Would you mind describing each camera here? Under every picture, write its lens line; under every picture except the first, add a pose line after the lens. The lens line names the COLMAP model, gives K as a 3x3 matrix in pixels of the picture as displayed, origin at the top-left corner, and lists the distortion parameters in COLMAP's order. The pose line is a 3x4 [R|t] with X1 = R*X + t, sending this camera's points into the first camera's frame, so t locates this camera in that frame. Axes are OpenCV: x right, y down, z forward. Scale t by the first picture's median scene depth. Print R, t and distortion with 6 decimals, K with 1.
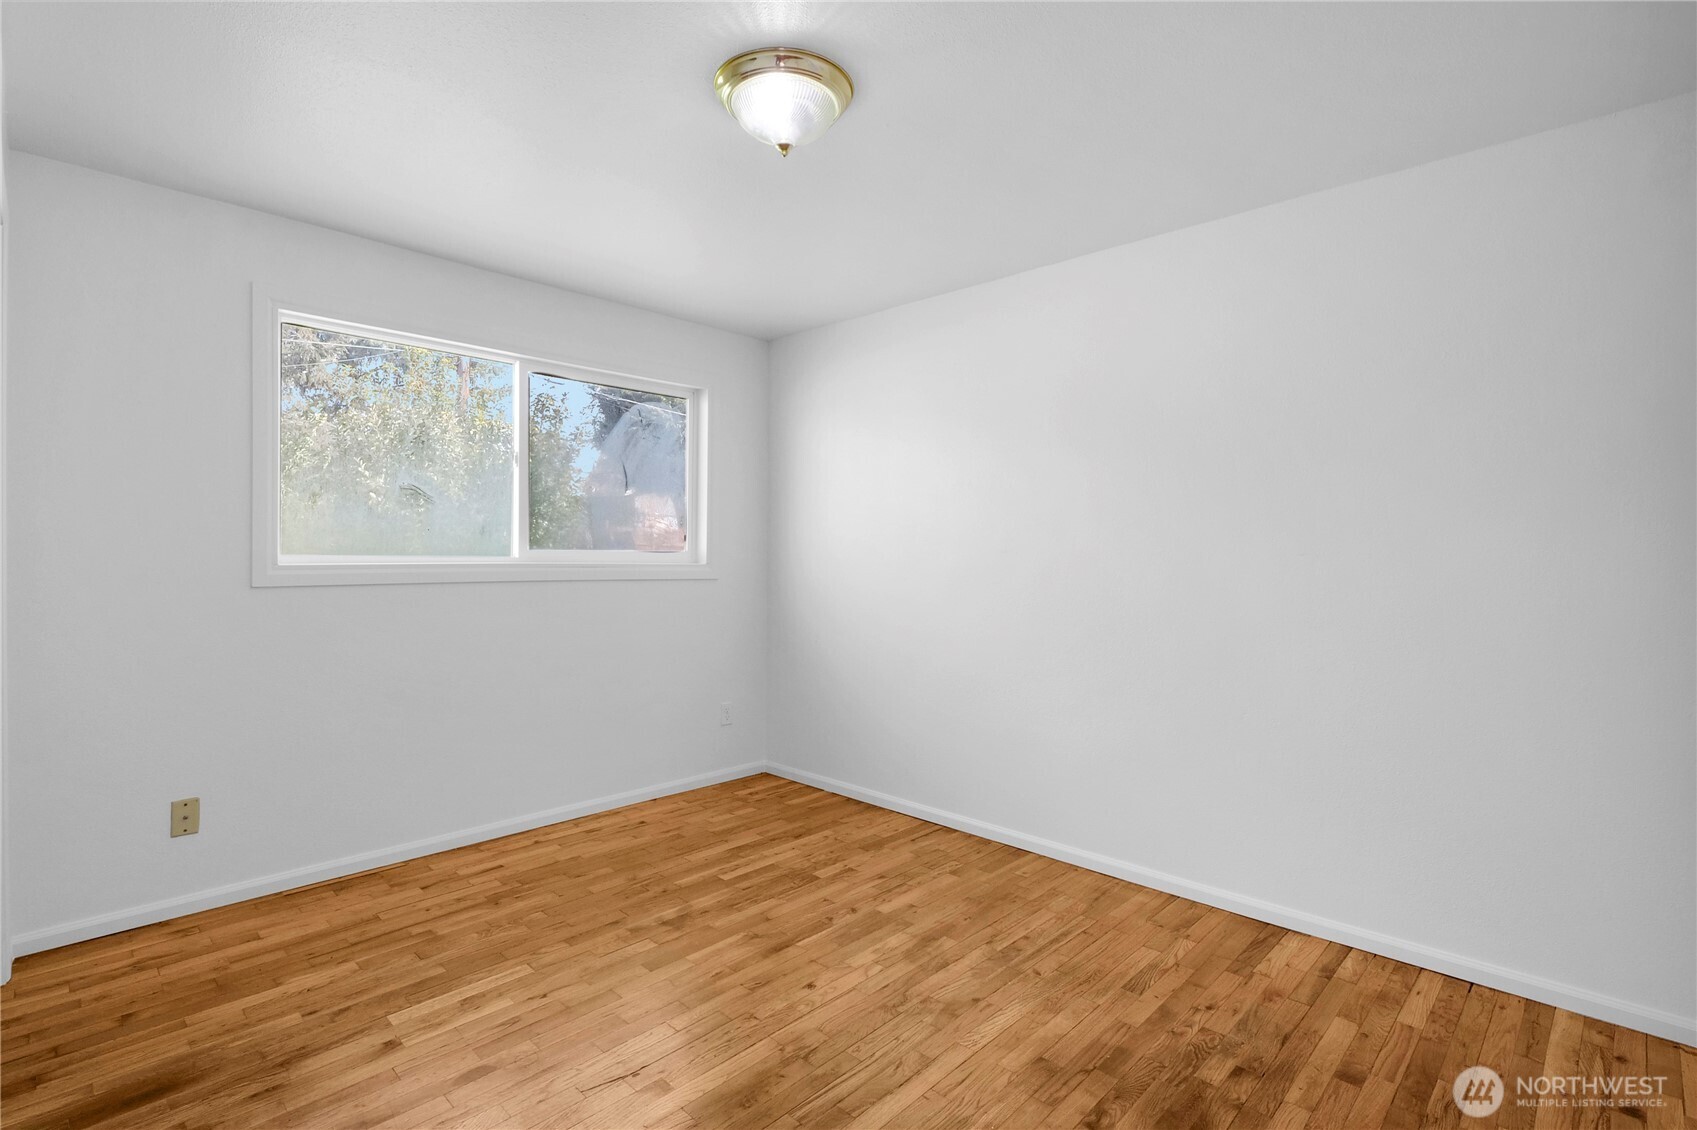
lens RADIAL K [[810.9, 0, 806.3], [0, 810.9, 564.2], [0, 0, 1]] dist [-0.011951, 0.001208]
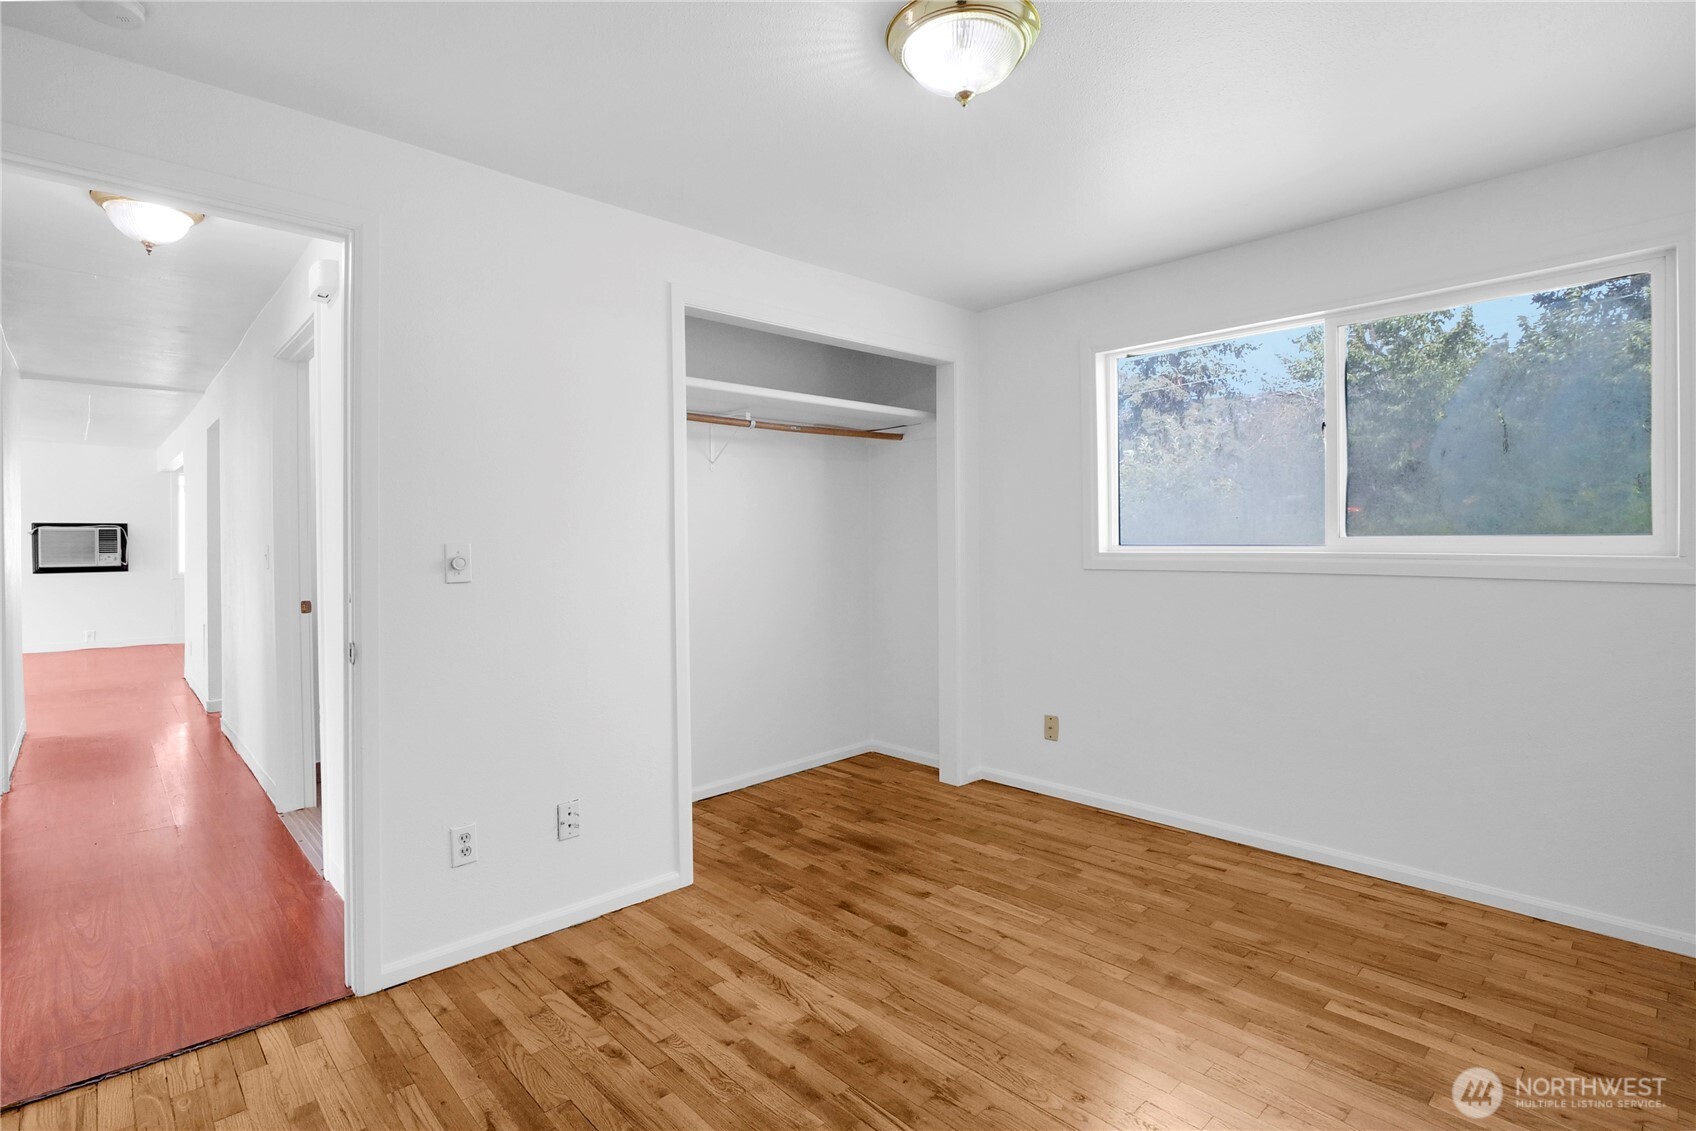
lens RADIAL K [[810.4, 0, 874.9], [0, 810.4, 543.6], [0, 0, 1]] dist [-0.011951, 0.001208]
pose [[-0.008017, -0.004741, -0.999957, 0.635825], [-0.007499, 0.999961, -0.004681, -0.004211], [0.999940, 0.007462, -0.008052, 0.653428]]
